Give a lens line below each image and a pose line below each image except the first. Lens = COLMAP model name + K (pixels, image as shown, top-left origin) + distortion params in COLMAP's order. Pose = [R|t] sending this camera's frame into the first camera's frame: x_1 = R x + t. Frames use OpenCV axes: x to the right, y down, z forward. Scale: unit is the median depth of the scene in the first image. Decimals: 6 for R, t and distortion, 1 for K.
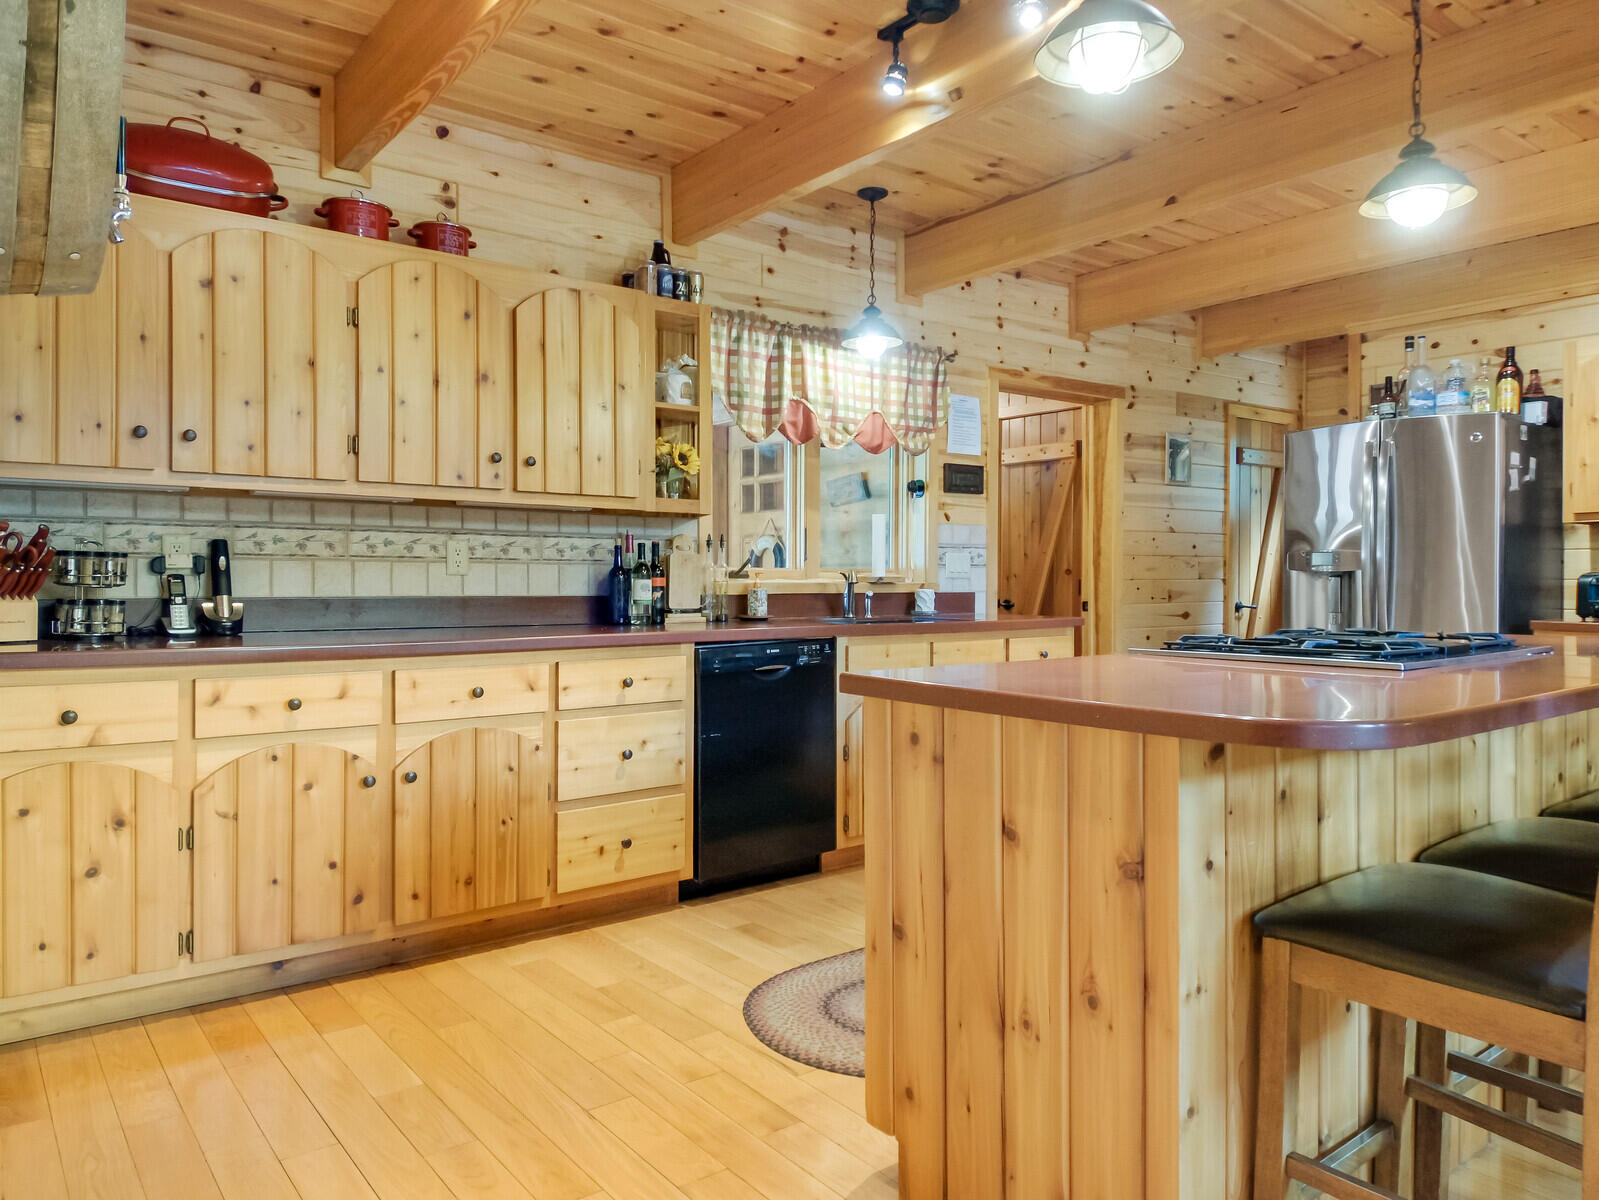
lens RADIAL K [[1095.4, 0, 787.7], [0, 1095.4, 602.0], [0, 0, 1]] dist [0.001275, -0.002810]
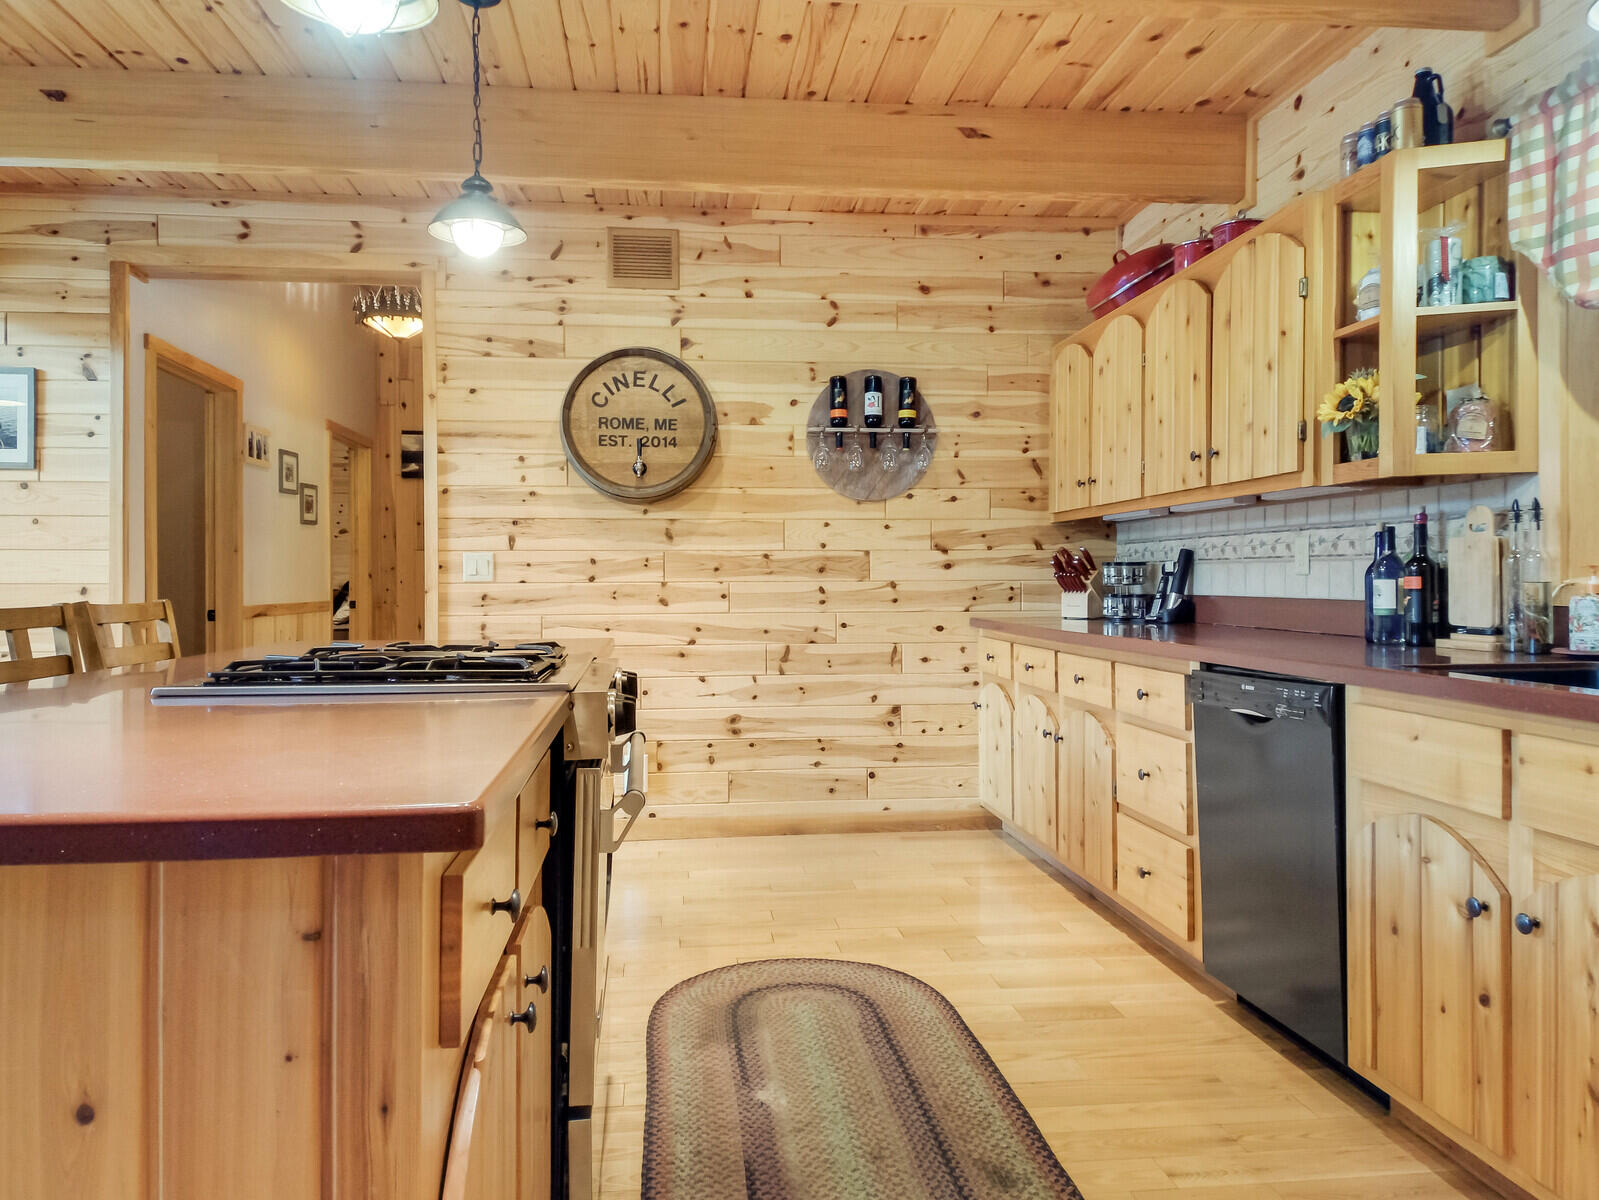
lens RADIAL K [[1095.4, 0, 788.3], [0, 1095.4, 583.6], [0, 0, 1]] dist [0.001275, -0.002810]
pose [[-0.523563, 0.007353, -0.851955, 0.711996], [-0.006948, 0.999893, 0.012900, -0.026227], [0.851959, 0.012673, -0.523455, 1.119592]]
